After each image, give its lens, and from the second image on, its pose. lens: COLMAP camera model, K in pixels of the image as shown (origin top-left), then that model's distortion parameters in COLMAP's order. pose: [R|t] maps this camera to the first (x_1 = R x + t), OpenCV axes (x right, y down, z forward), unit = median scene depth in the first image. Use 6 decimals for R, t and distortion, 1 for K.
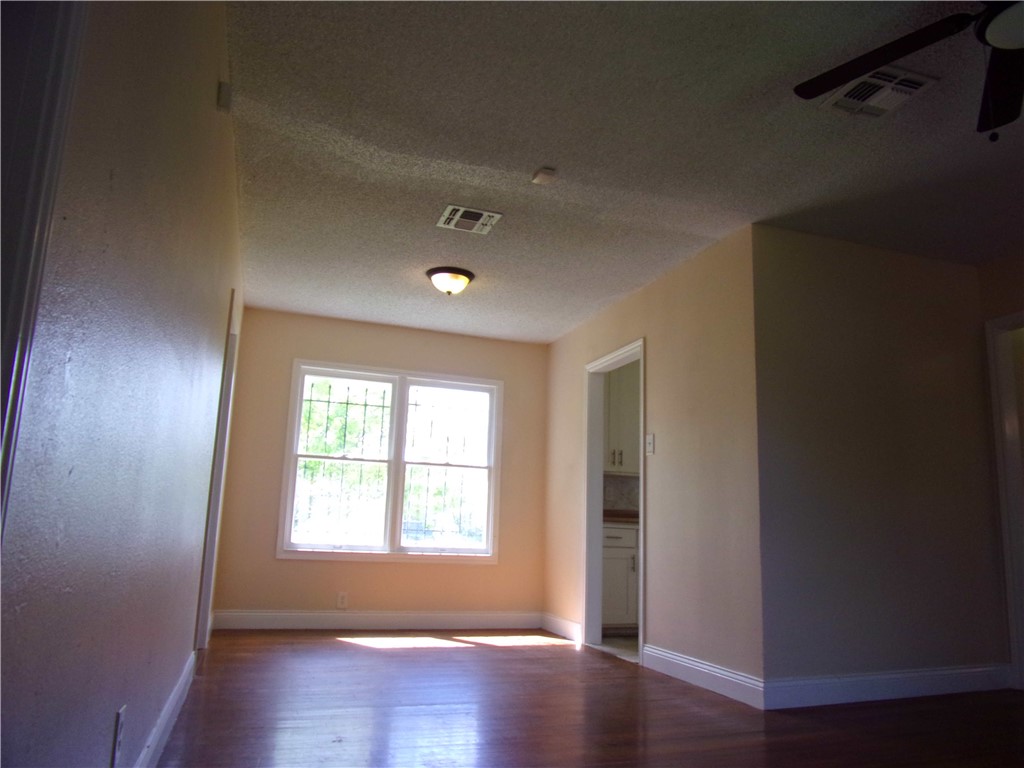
lens RADIAL K [[737.0, 0, 512.0], [0, 737.0, 384.0], [0, 0, 1]] dist [-0.007428, -0.001159]
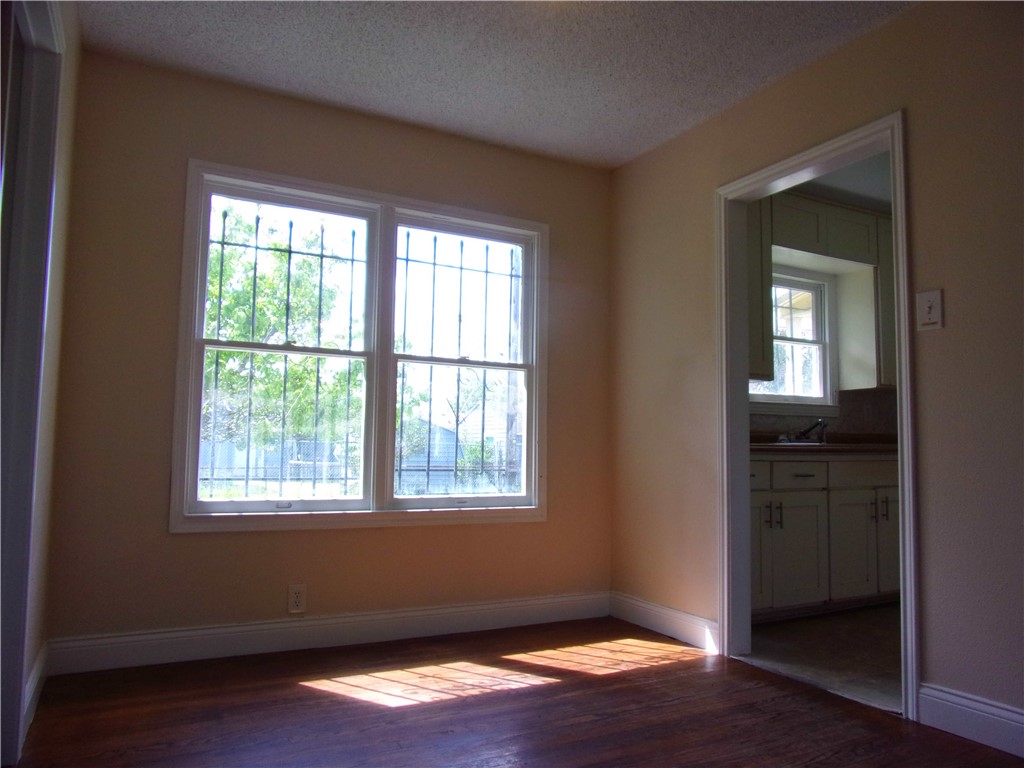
lens RADIAL K [[757.7, 0, 513.5], [0, 757.7, 379.3], [0, 0, 1]] dist [0.002712, 0.000462]
pose [[0.987205, -0.005185, 0.159371, -0.152127], [-0.011802, 0.994354, 0.105457, 0.062054], [-0.159018, -0.105989, 0.981570, 0.407129]]
